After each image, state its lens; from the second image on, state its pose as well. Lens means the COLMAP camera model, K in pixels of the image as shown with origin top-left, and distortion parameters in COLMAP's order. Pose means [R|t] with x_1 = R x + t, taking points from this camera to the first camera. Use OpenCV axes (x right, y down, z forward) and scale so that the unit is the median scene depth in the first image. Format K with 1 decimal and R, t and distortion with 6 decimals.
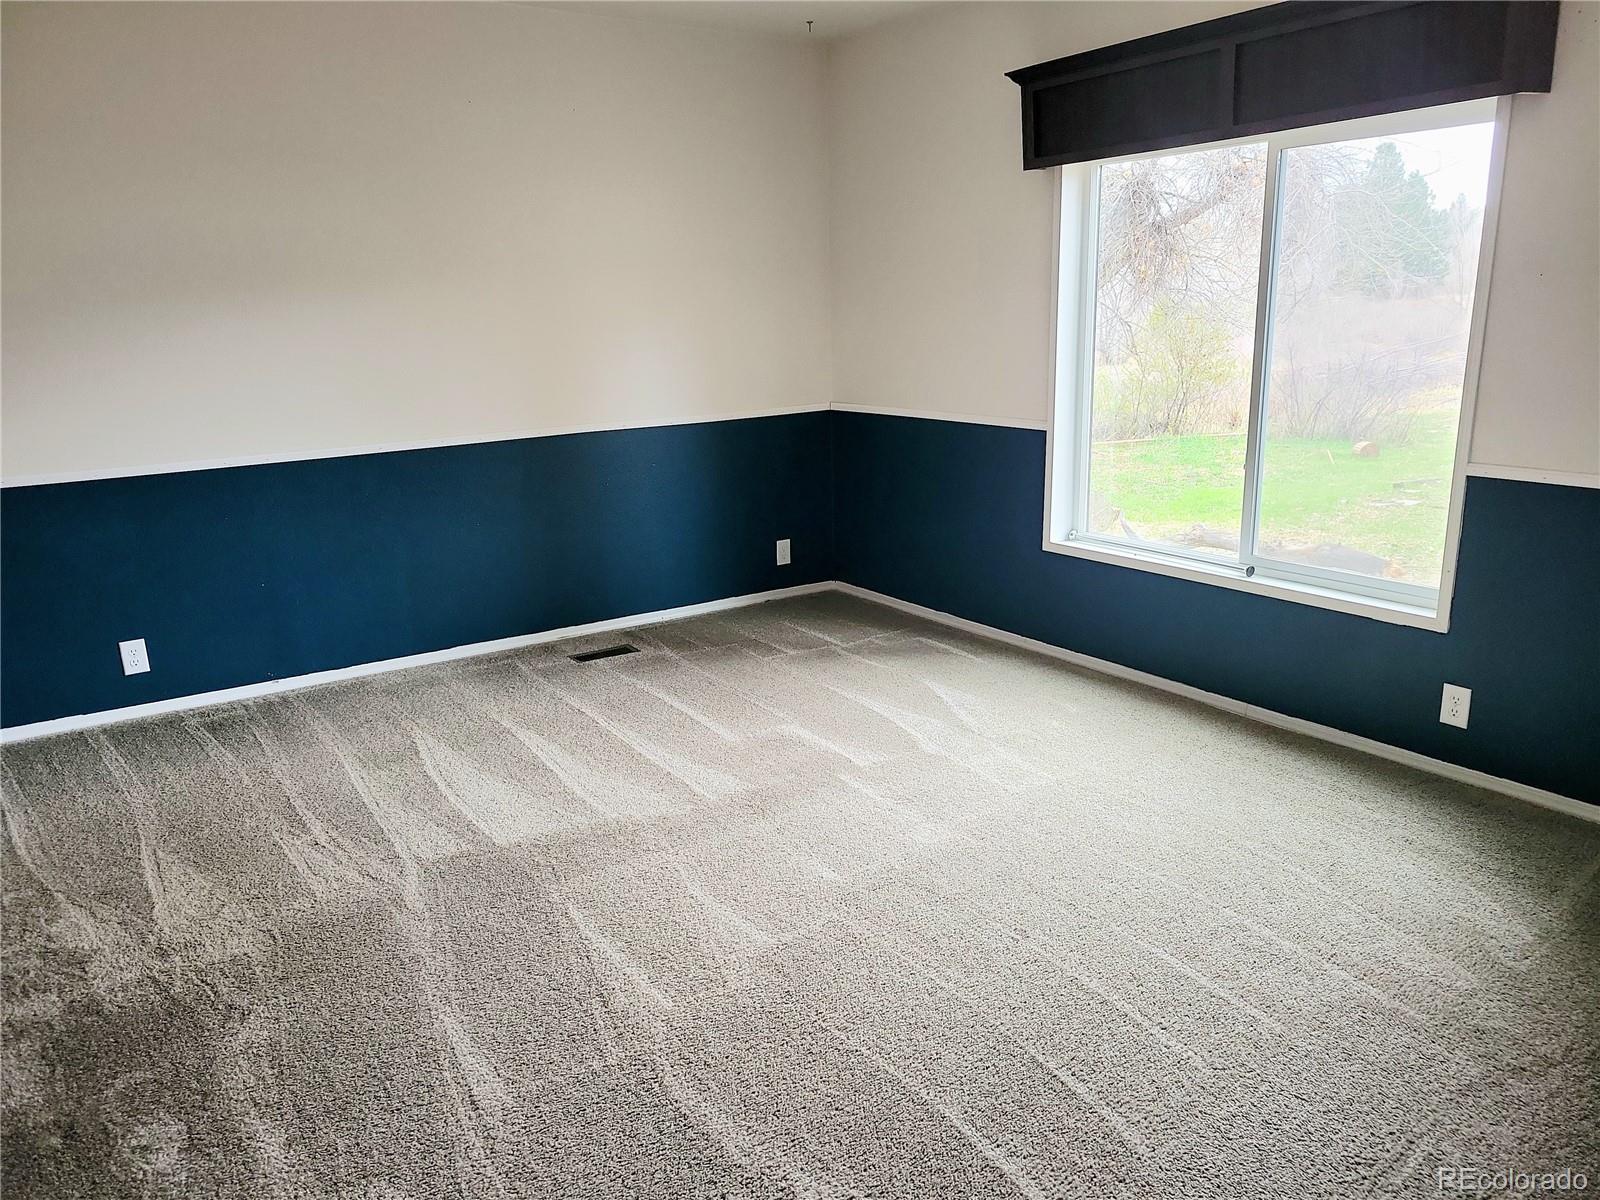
lens RADIAL K [[1204.3, 0, 802.5], [0, 1204.3, 600.5], [0, 0, 1]] dist [0.036460, -0.000322]
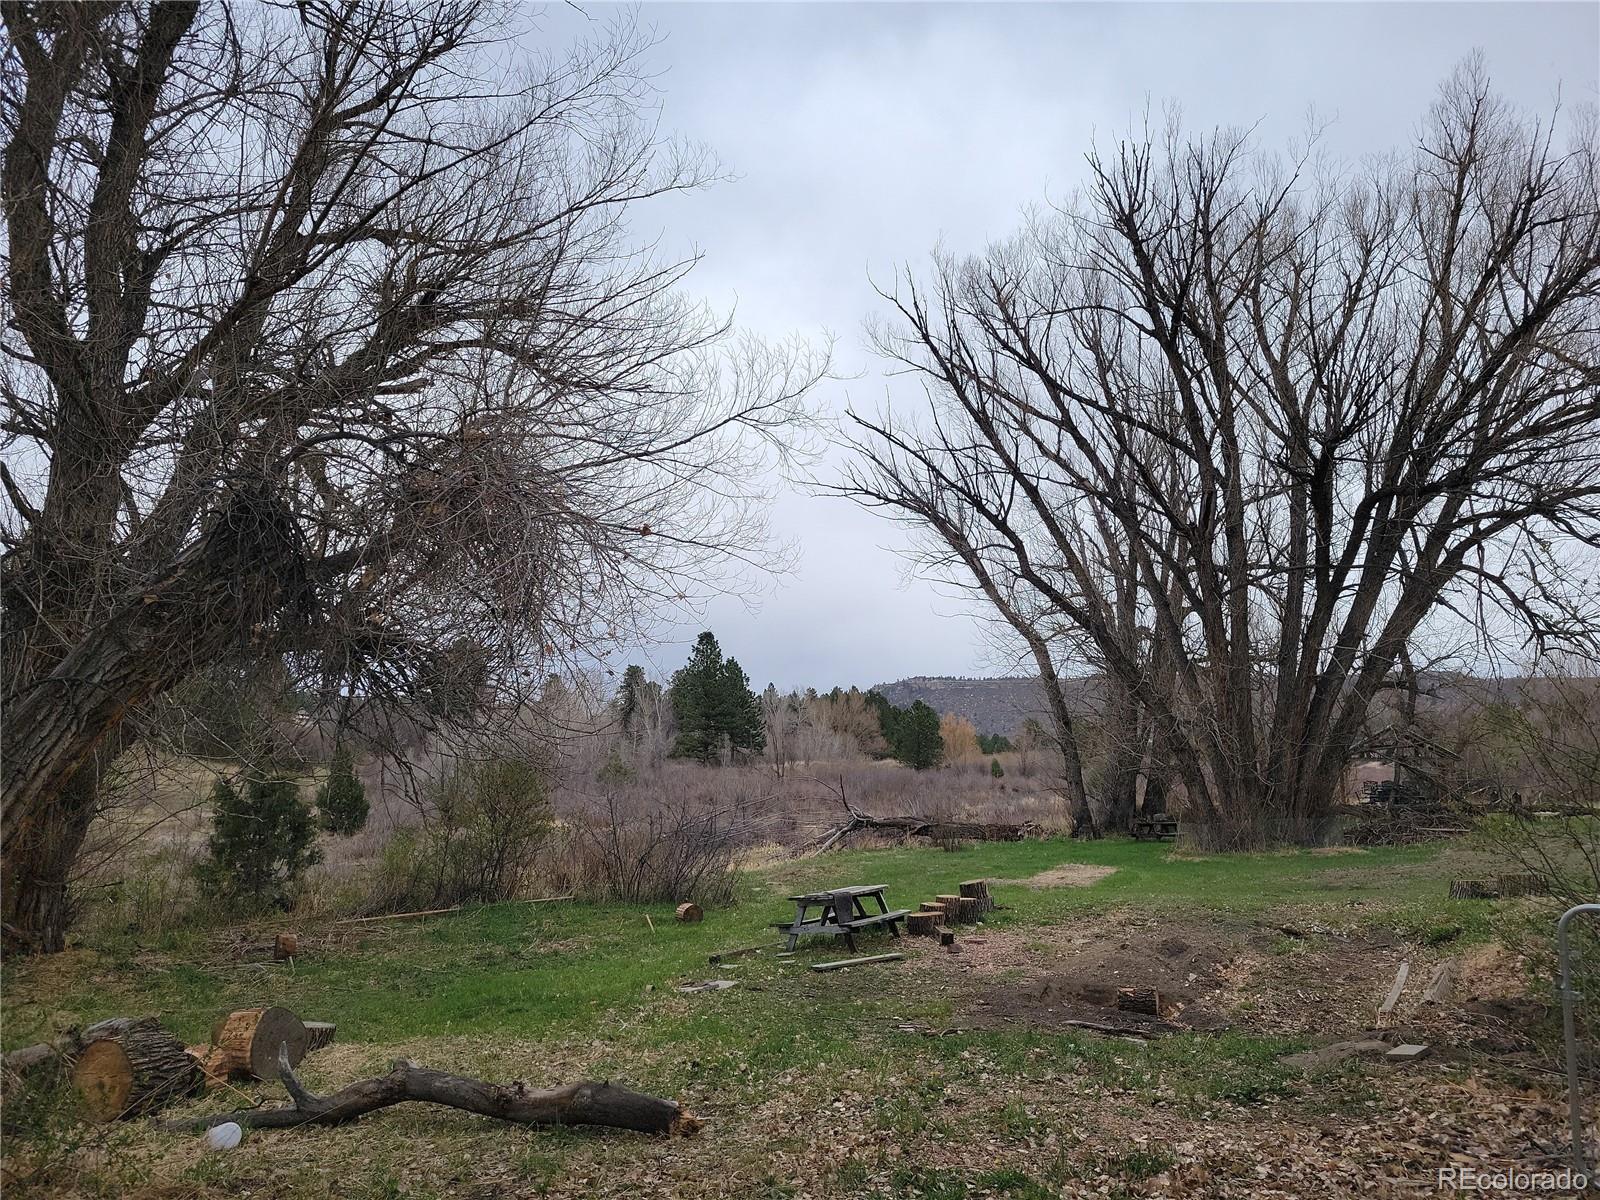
lens RADIAL K [[1204.3, 0, 800.1], [0, 1204.3, 601.2], [0, 0, 1]] dist [0.036460, -0.000322]
pose [[0.877845, 0.079919, 0.472229, 0.094259], [0.100551, 0.933254, -0.344858, -0.022881], [-0.468270, 0.350215, 0.811217, 0.158087]]
